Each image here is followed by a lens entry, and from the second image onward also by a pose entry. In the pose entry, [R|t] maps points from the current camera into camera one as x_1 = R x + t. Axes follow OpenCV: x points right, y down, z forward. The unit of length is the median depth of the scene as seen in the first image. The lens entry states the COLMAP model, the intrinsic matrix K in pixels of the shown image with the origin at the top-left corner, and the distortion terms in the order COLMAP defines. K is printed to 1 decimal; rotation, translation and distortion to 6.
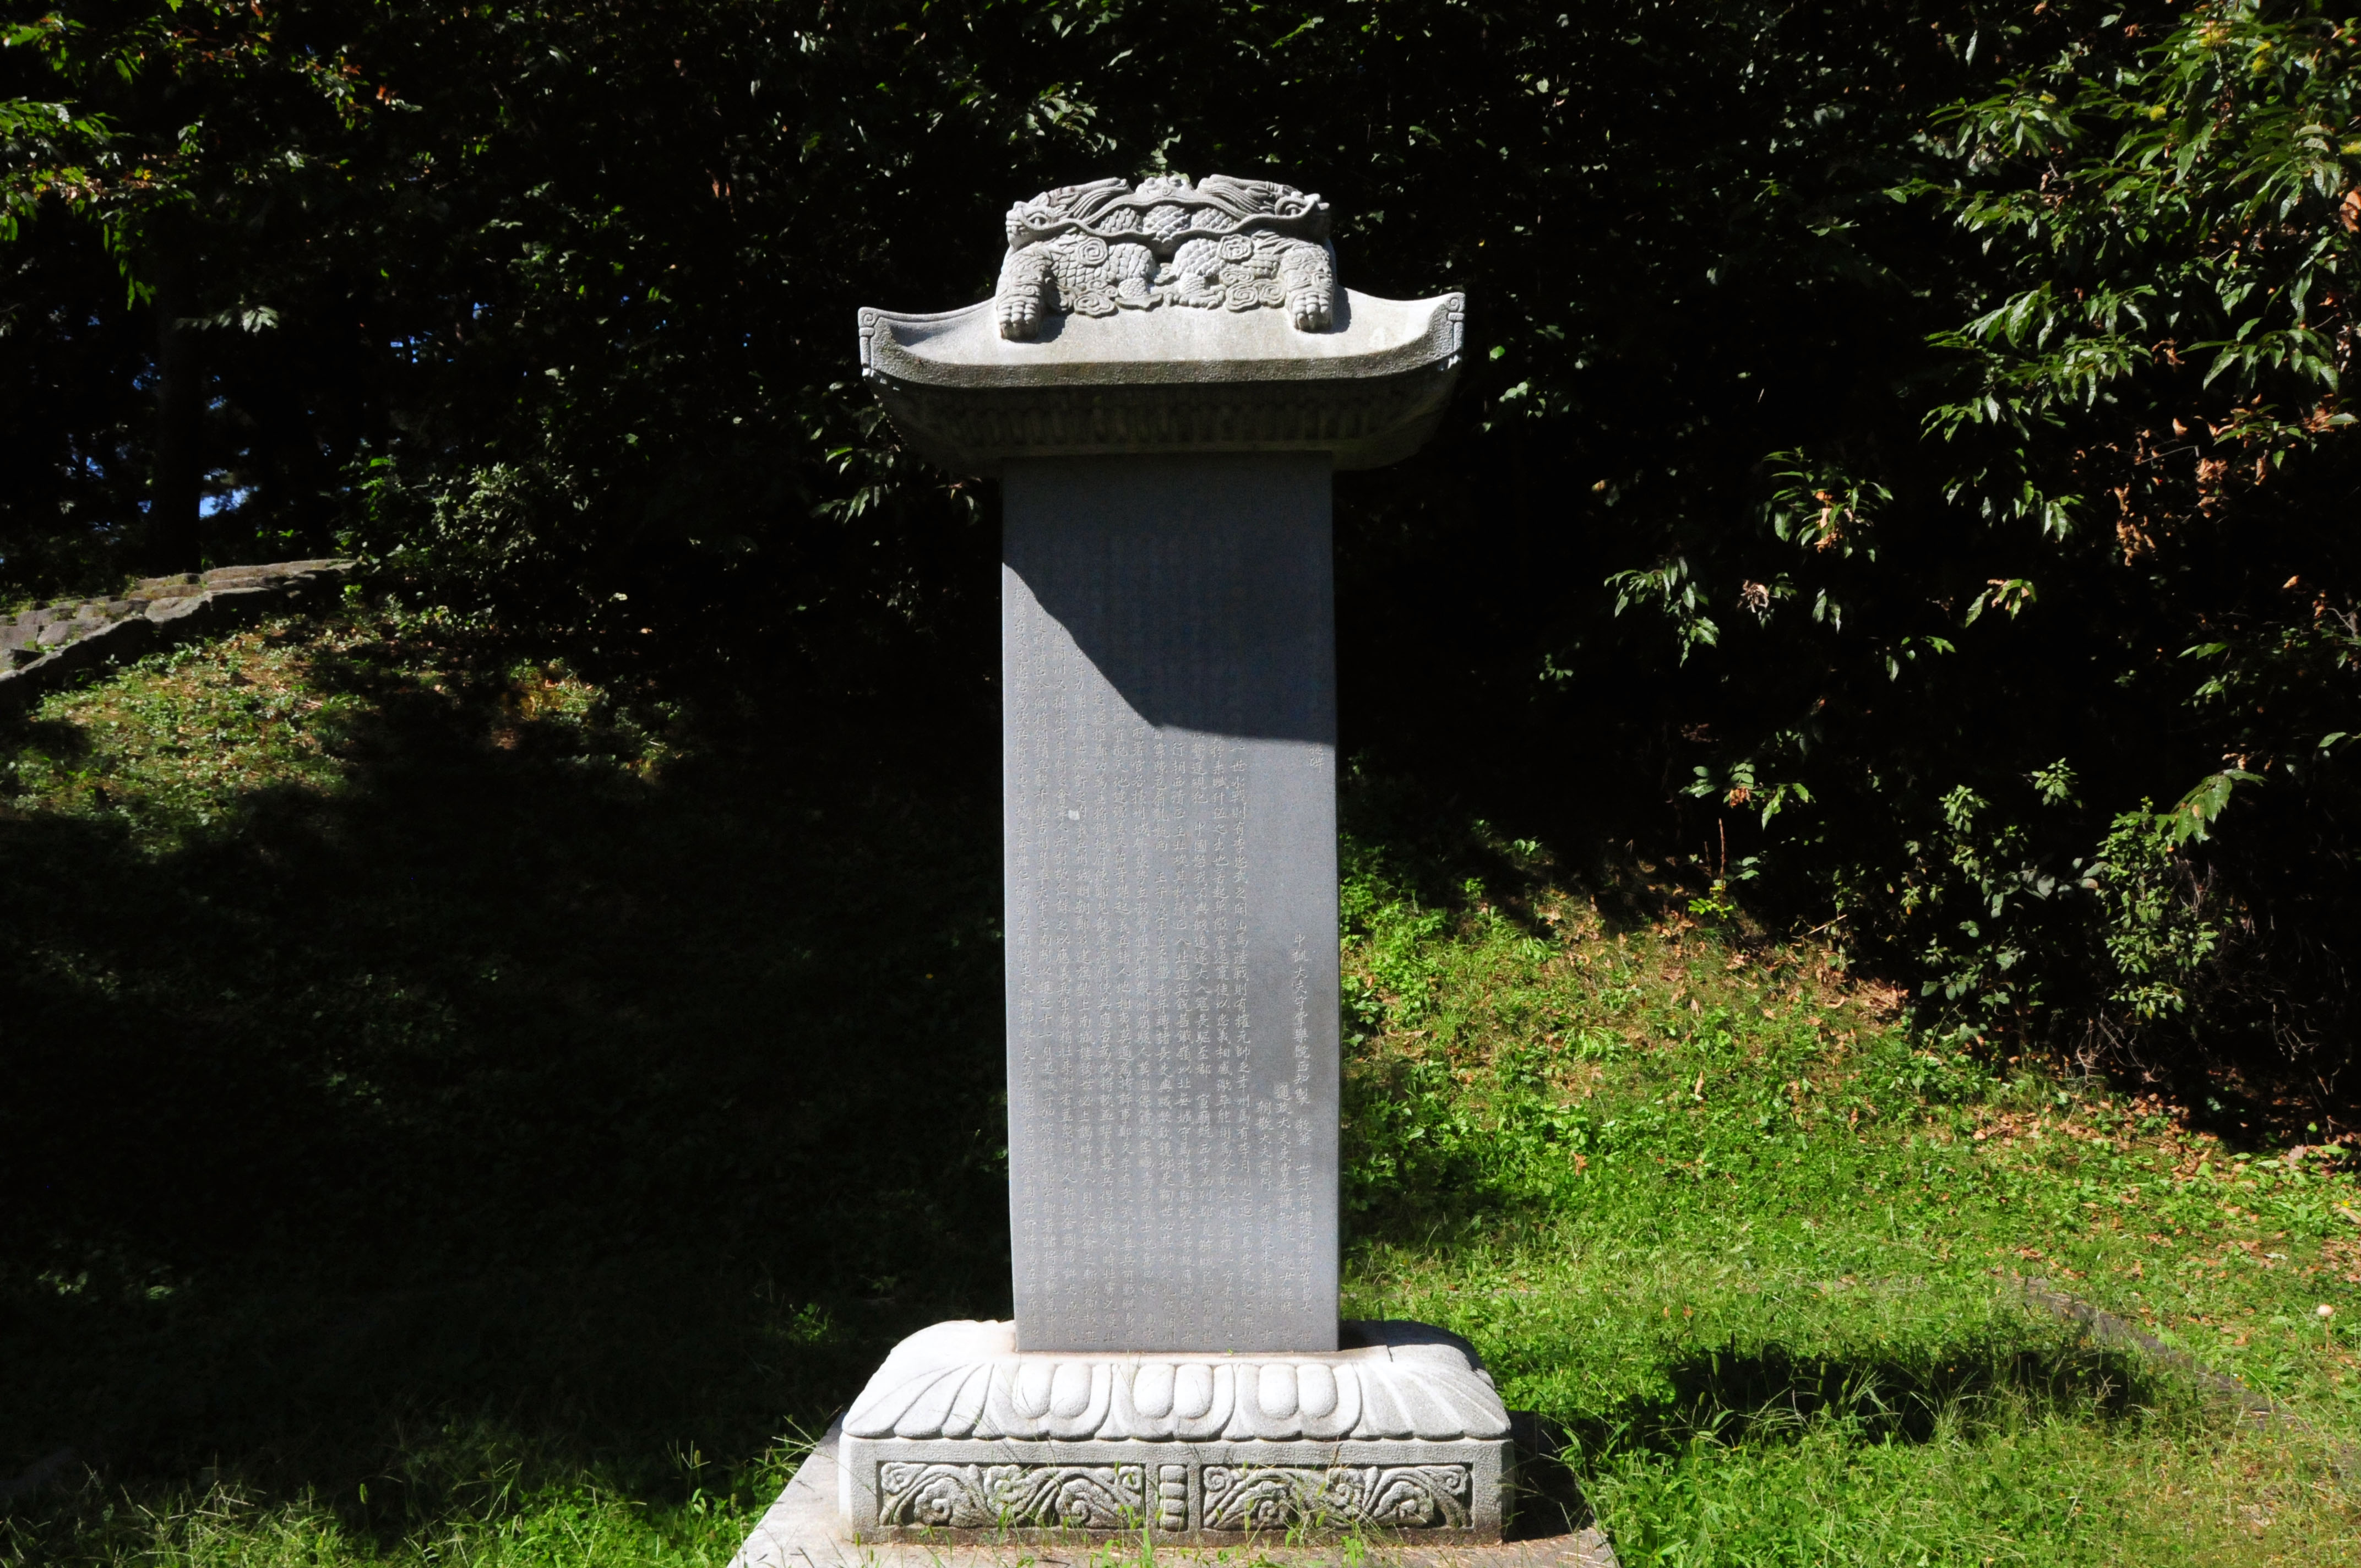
lens RADIAL K [[1813.1, 0, 1140.4], [0, 1813.1, 753.2], [0, 0, 1]] dist [-0.155623, 0.099963]
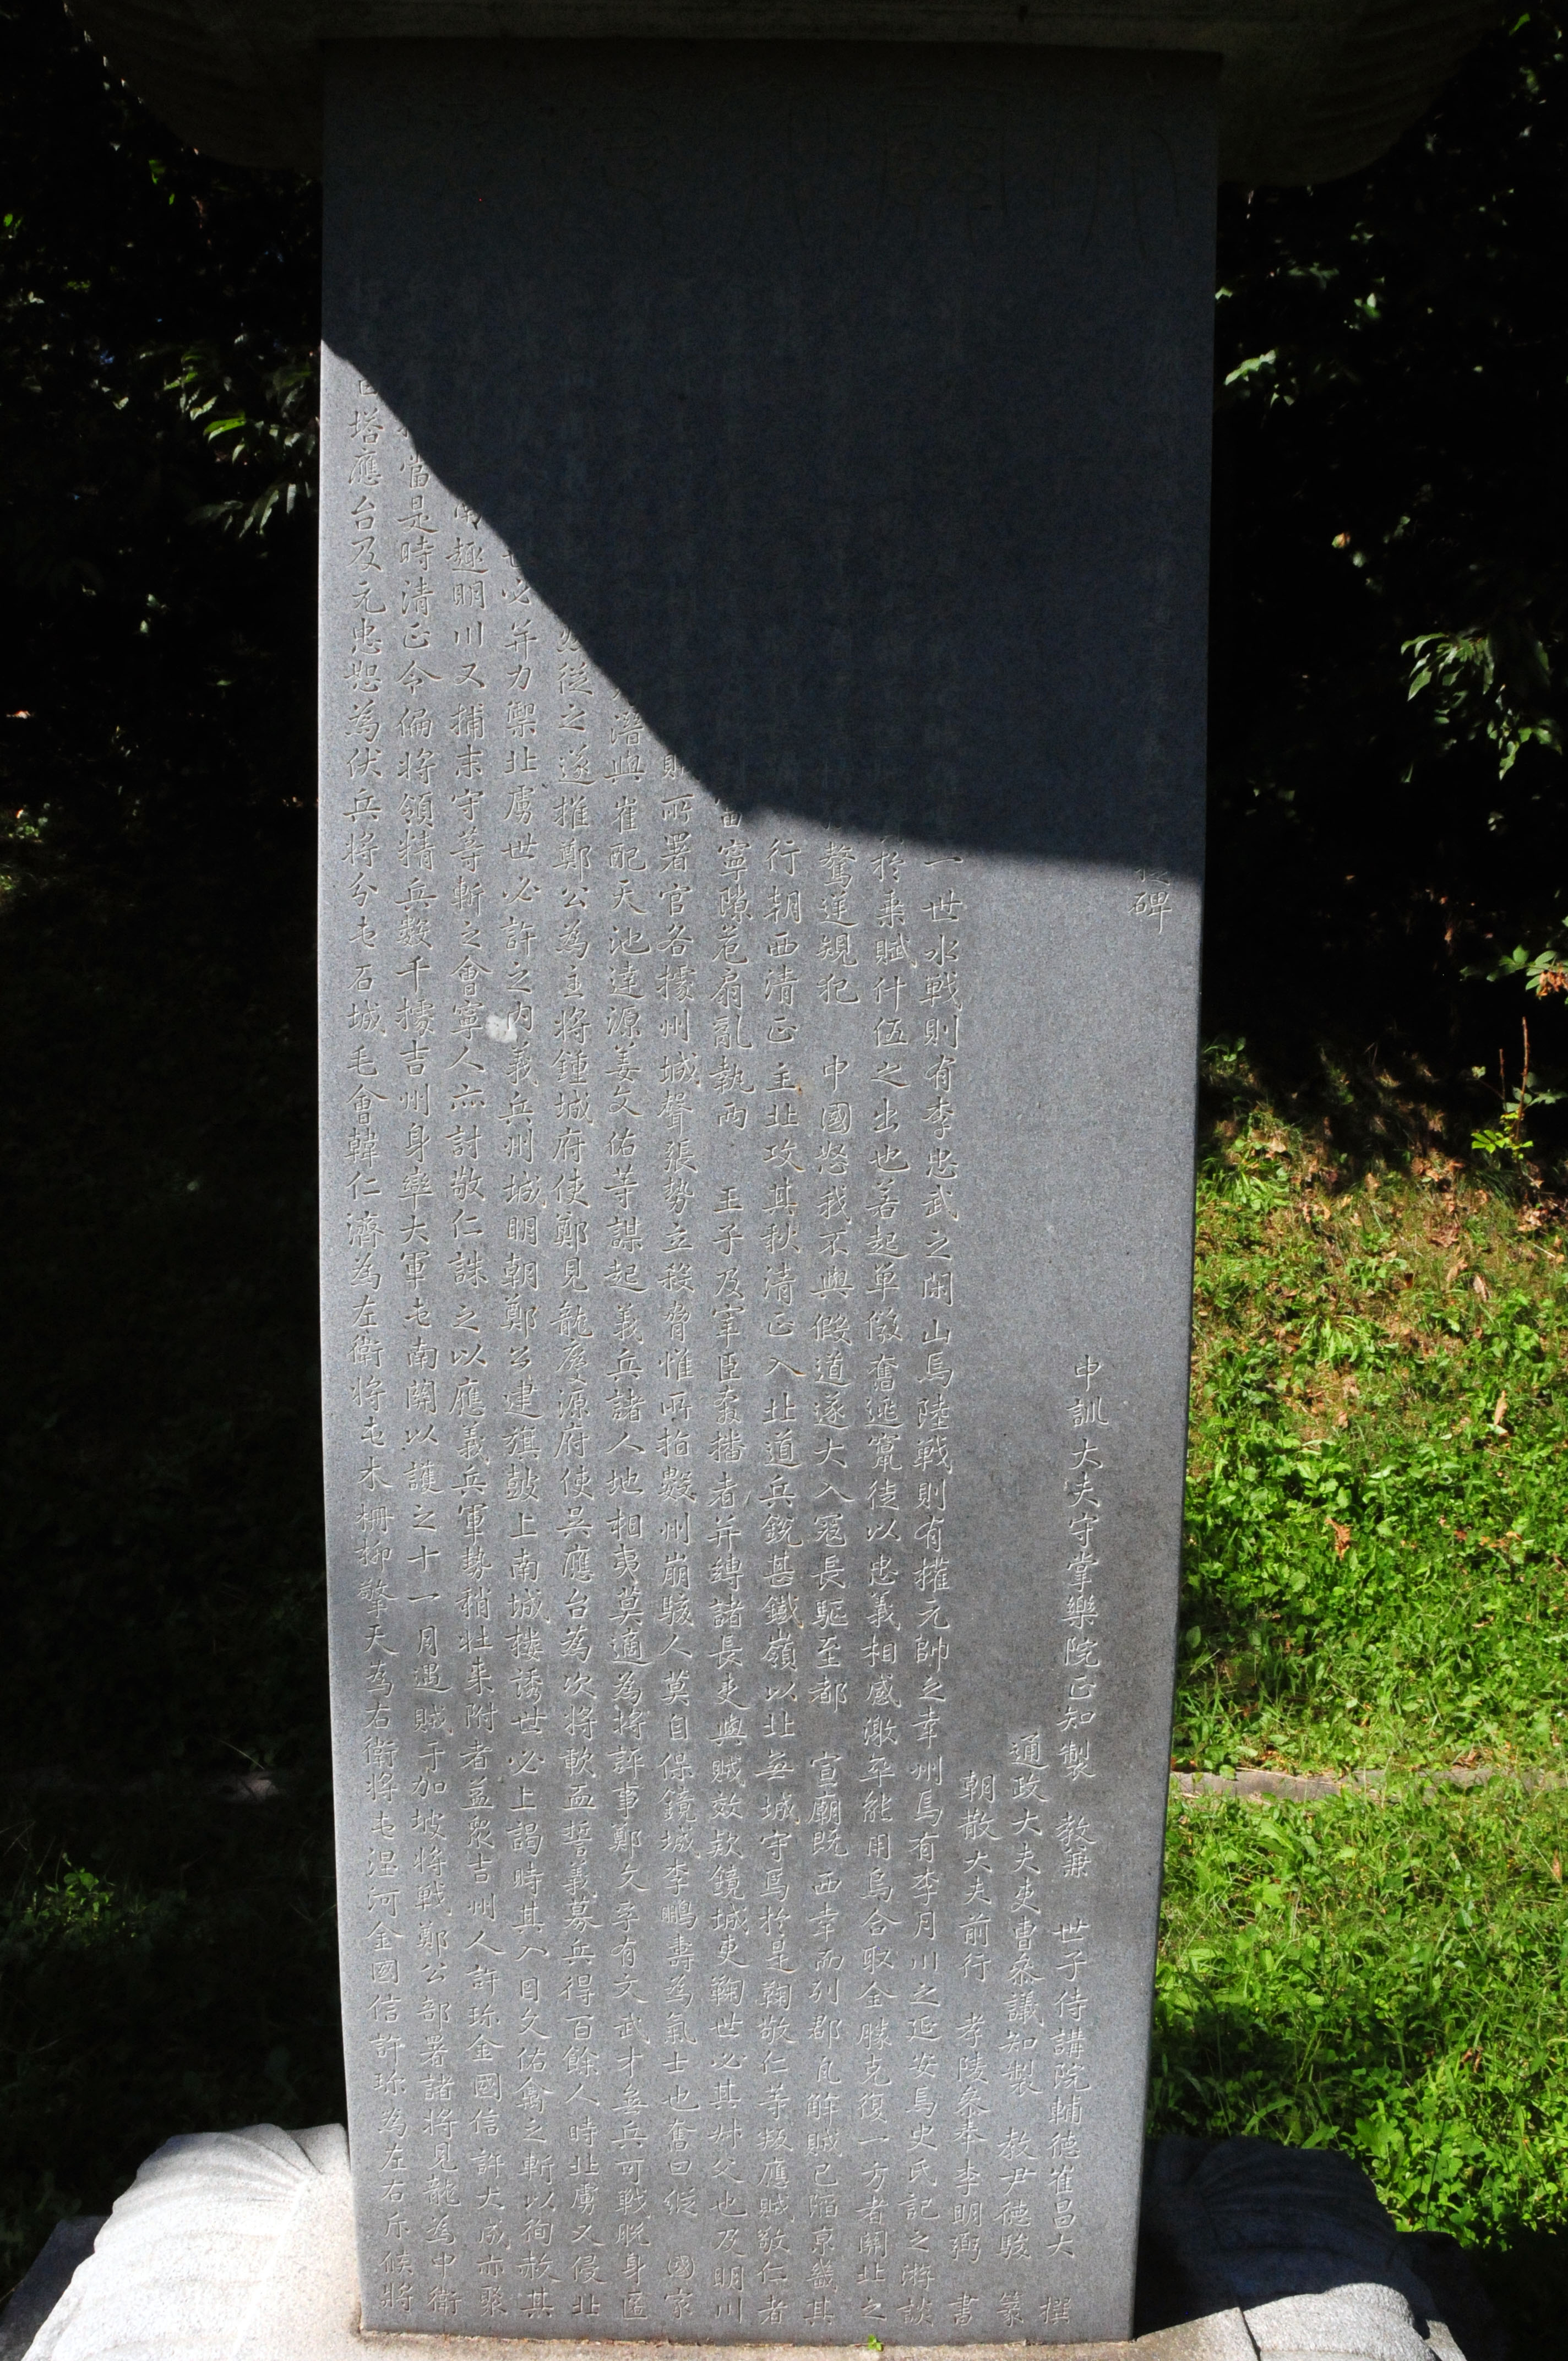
lens RADIAL K [[1881.2, 0, 787.9], [0, 1881.2, 1198.7], [0, 0, 1]] dist [-0.153042, 0.133742]
pose [[0.998412, 0.019441, 0.052875, 0.002561], [-0.027426, 0.987570, 0.154769, 0.007168], [-0.049209, -0.155973, 0.986535, 0.615958]]
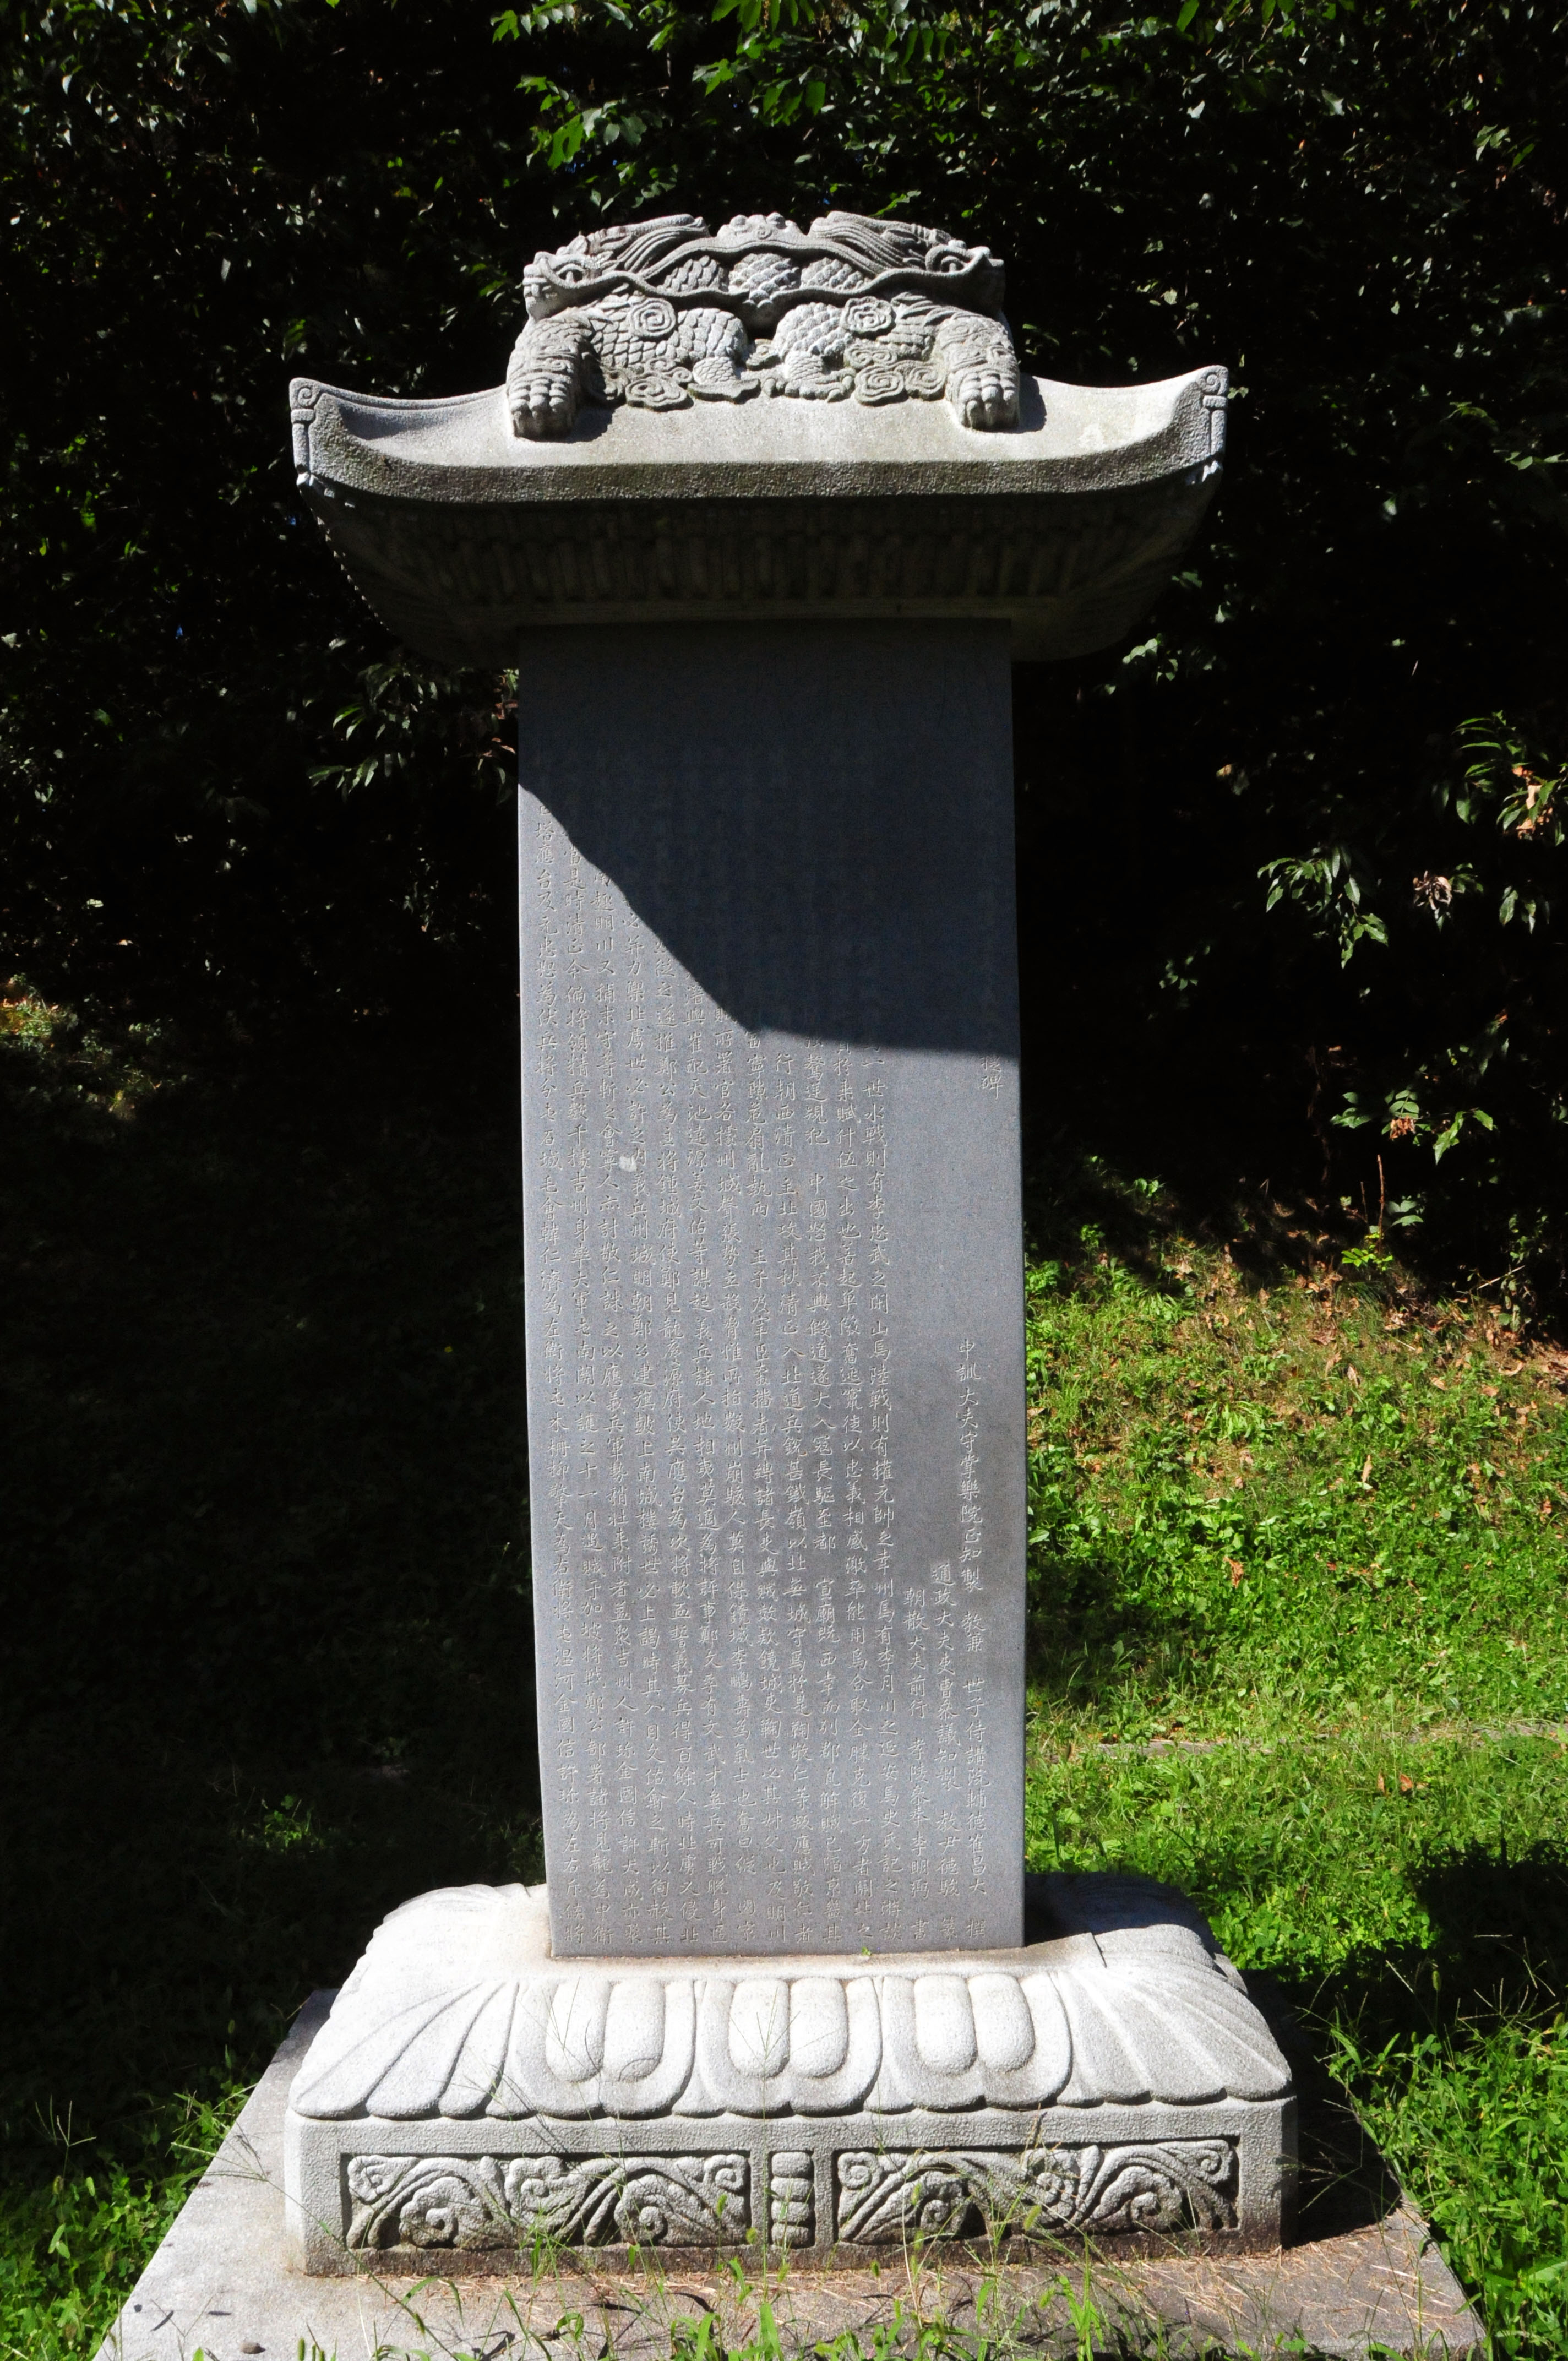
lens RADIAL K [[1813.1, 0, 784.0], [0, 1813.1, 1180.5], [0, 0, 1]] dist [-0.155623, 0.099963]
pose [[0.998438, -0.005891, 0.055552, -0.016643], [0.002917, 0.998565, 0.053464, 0.004826], [-0.055787, -0.053219, 0.997023, 0.338095]]
